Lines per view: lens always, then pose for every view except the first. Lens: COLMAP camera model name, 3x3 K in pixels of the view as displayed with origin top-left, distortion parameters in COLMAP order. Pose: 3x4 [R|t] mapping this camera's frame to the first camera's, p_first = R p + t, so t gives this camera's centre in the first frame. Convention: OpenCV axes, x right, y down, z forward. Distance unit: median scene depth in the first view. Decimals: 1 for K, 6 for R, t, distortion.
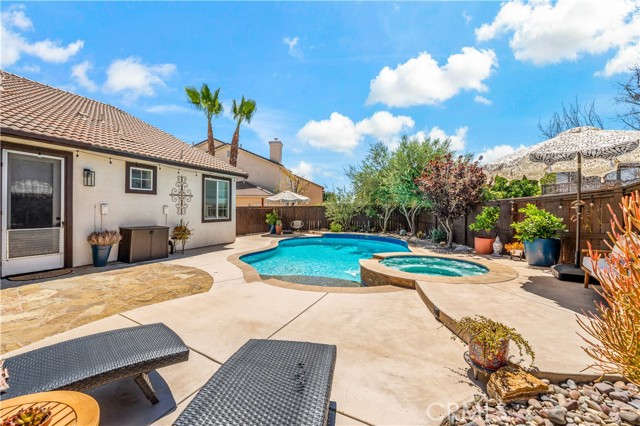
lens RADIAL K [[254.5, 0, 317.4], [0, 254.5, 214.1], [0, 0, 1]] dist [0.002435, -0.000952]
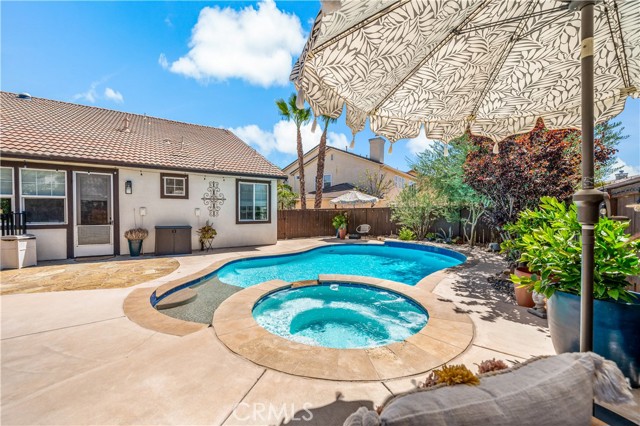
lens RADIAL K [[254.5, 0, 313.6], [0, 254.5, 221.0], [0, 0, 1]] dist [0.002435, -0.000952]
pose [[0.844241, 0.018453, -0.535646, 0.364097], [-0.008900, 0.999752, 0.020414, -0.003711], [0.535889, -0.012467, 0.844196, 0.245187]]
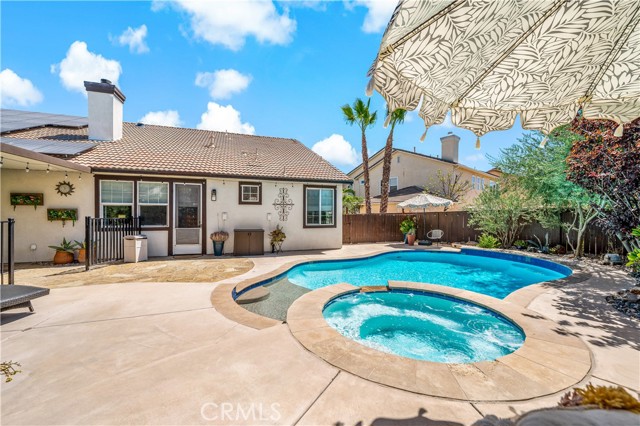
lens RADIAL K [[254.5, 0, 316.5], [0, 254.5, 222.0], [0, 0, 1]] dist [0.002435, -0.000952]
pose [[0.694952, 0.011126, -0.718970, 0.357822], [-0.009537, 0.999935, 0.006256, -0.000832], [0.718993, 0.002509, 0.695013, 0.240896]]
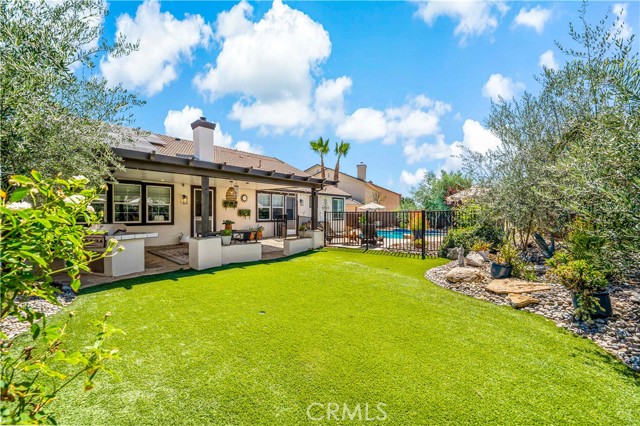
lens RADIAL K [[254.5, 0, 318.6], [0, 254.5, 214.8], [0, 0, 1]] dist [0.002435, -0.000952]
pose [[0.954061, -0.000092, -0.299612, 0.066071], [-0.004360, 0.999890, -0.014192, 0.017326], [0.299580, 0.014846, 0.953956, -0.956334]]
